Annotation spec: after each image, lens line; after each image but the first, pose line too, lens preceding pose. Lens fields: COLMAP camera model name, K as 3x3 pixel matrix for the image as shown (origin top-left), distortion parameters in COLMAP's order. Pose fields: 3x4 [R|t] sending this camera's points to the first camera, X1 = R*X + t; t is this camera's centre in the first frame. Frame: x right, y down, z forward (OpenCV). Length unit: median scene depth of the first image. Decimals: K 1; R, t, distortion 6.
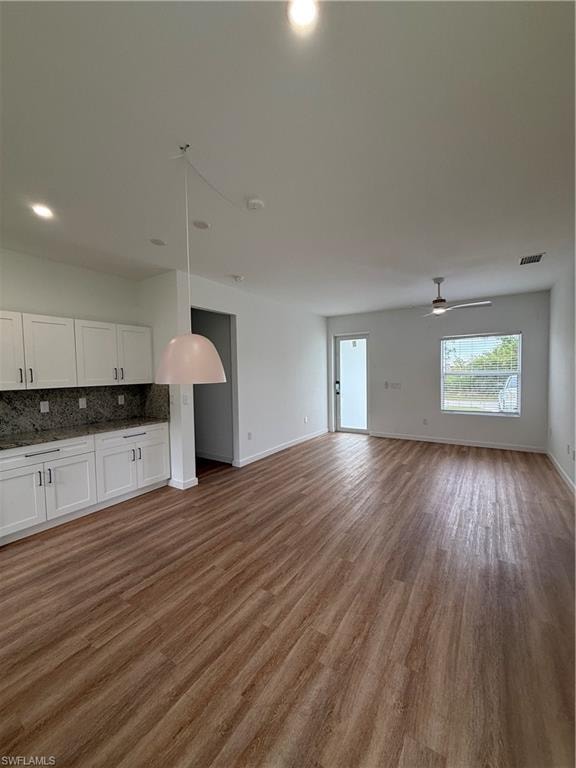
lens RADIAL K [[305.8, 0, 288.5], [0, 305.8, 384.7], [0, 0, 1]] dist [-0.001814, 0.000173]
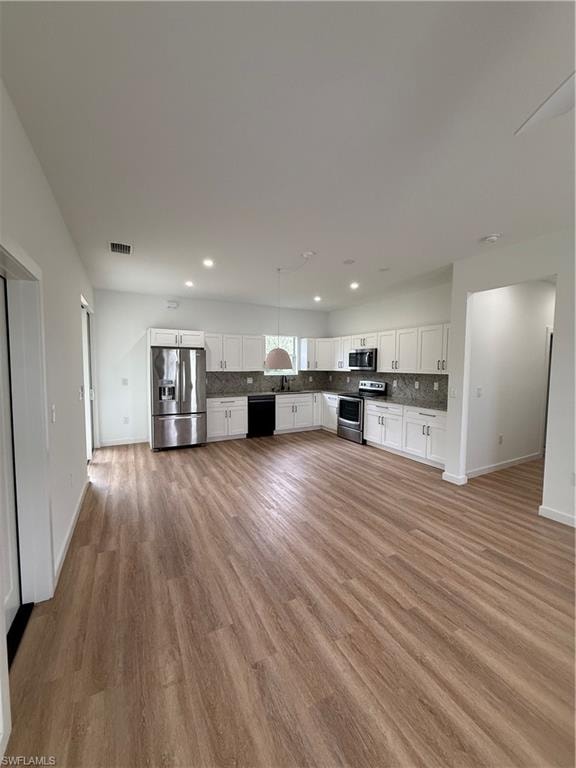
lens RADIAL K [[305.8, 0, 287.5], [0, 305.8, 383.1], [0, 0, 1]] dist [-0.001814, 0.000173]
pose [[-0.487866, 0.069103, -0.870179, 1.234529], [-0.036779, 0.994349, 0.099584, -0.095591], [0.872143, 0.080588, -0.482568, 1.597581]]
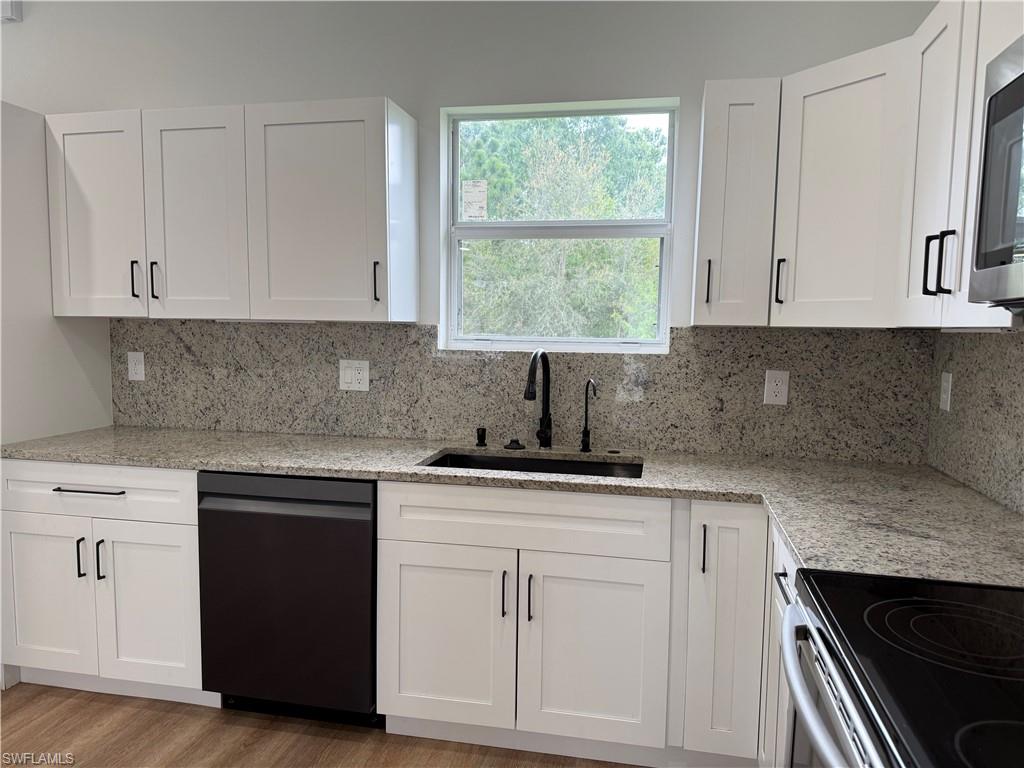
lens RADIAL K [[726.2, 0, 517.7], [0, 726.2, 387.3], [0, 0, 1]] dist [0.034159, -0.041019]
pose [[-0.932217, 0.033457, -0.360350, -0.785159], [-0.016999, 0.990570, 0.135946, 0.021386], [0.361501, 0.132856, -0.922858, 1.159441]]
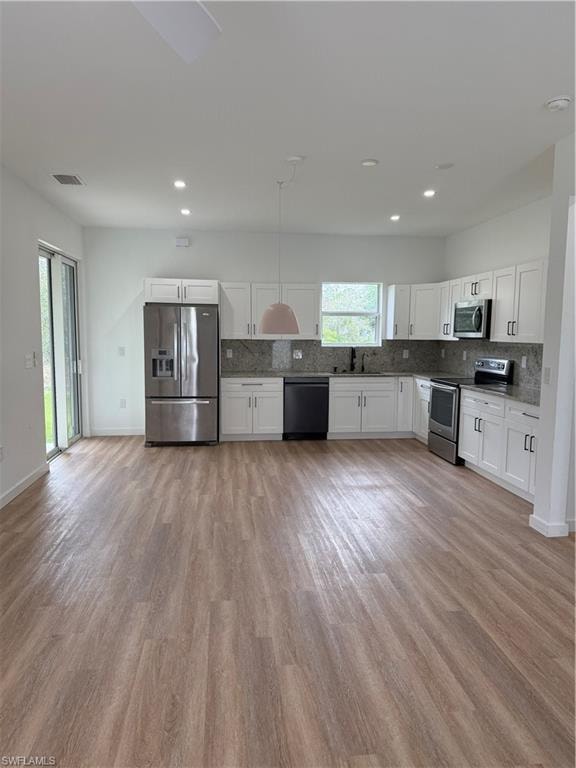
lens RADIAL K [[537.9, 0, 282.0], [0, 537.9, 387.3], [0, 0, 1]] dist [0.064137, -0.076277]
pose [[-0.772883, 0.077745, -0.629768, 1.057195], [-0.023370, 0.988305, 0.150687, -0.109412], [0.634118, 0.131182, -0.762027, 2.305405]]
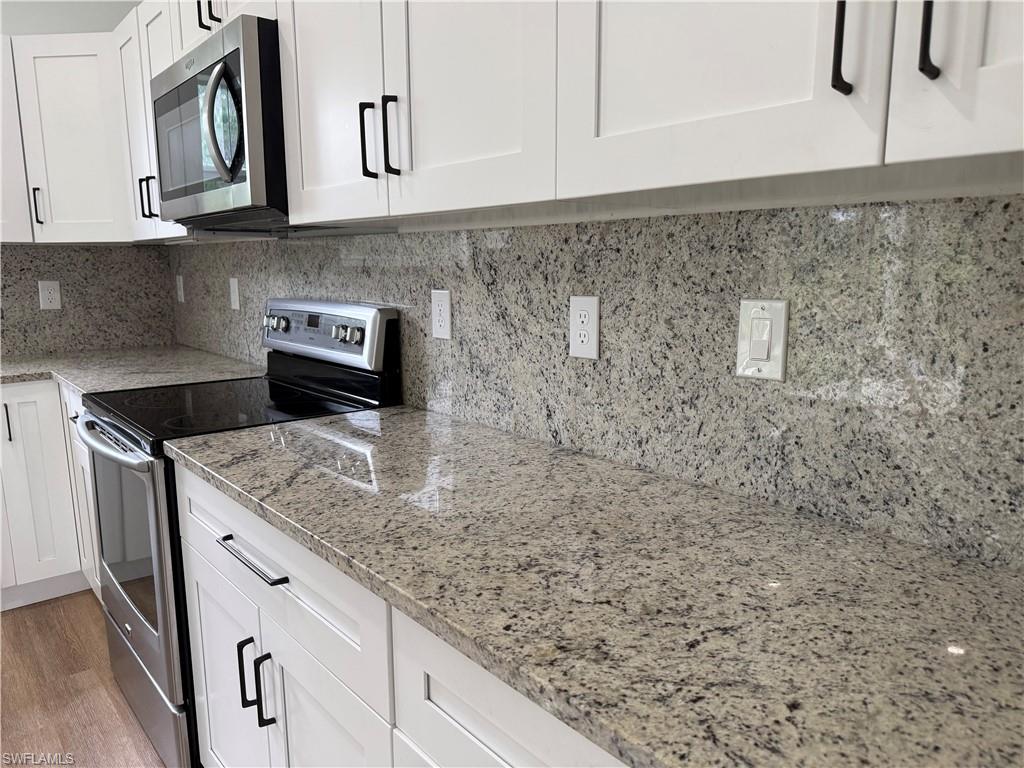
lens RADIAL K [[726.2, 0, 502.0], [0, 726.2, 390.6], [0, 0, 1]] dist [0.034159, -0.041019]
pose [[-0.300045, 0.190525, -0.934705, -0.522468], [-0.029566, 0.977523, 0.208744, 0.030150], [0.953467, 0.090268, -0.287668, 1.460673]]
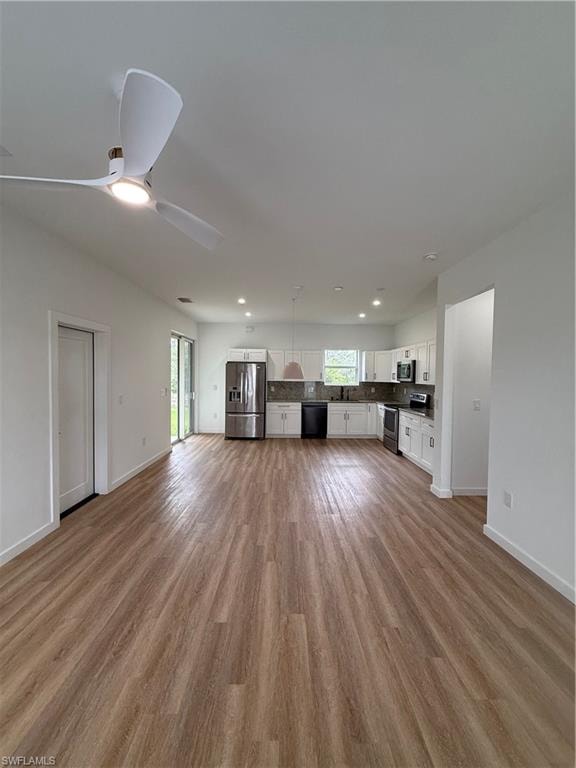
lens RADIAL K [[305.8, 0, 286.6], [0, 305.8, 382.5], [0, 0, 1]] dist [-0.001814, 0.000173]
pose [[-0.834224, 0.021769, -0.550996, 0.964681], [-0.021553, 0.997170, 0.072028, -0.127880], [0.551004, 0.071963, -0.831394, 2.451103]]
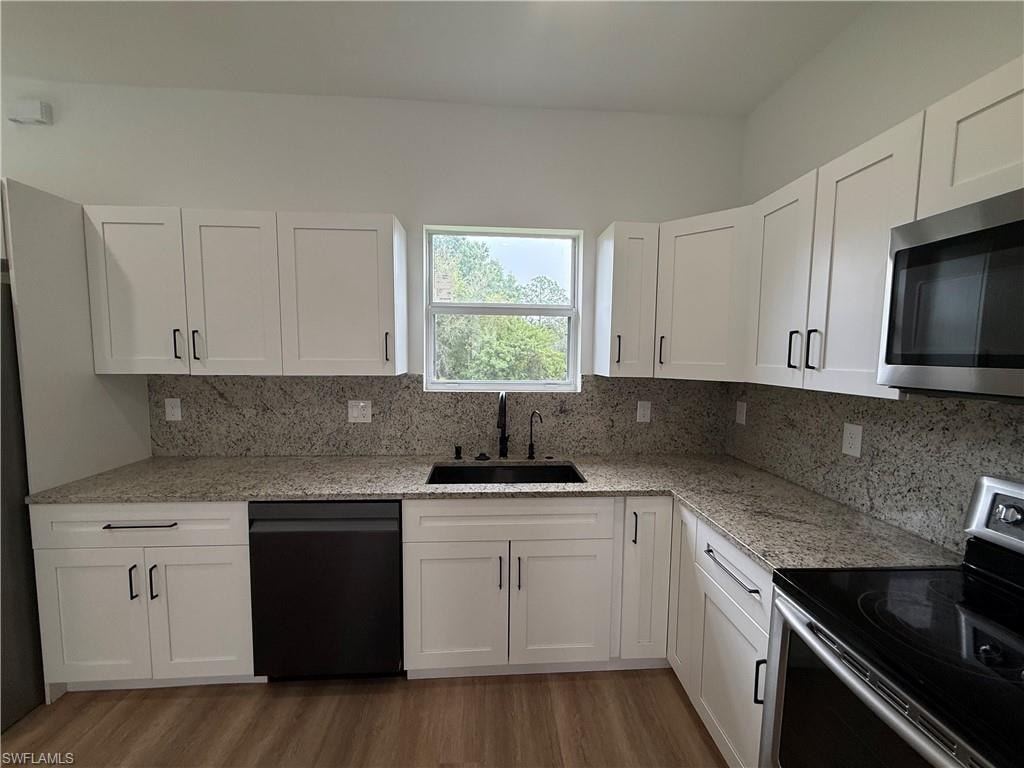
lens RADIAL K [[407.7, 0, 512.9], [0, 407.7, 381.2], [0, 0, 1]] dist [-0.001814, 0.000173]
pose [[-0.802512, 0.050586, -0.594488, -0.698986], [-0.026708, 0.992355, 0.120495, -0.019217], [0.596038, 0.112576, -0.795025, 0.902036]]
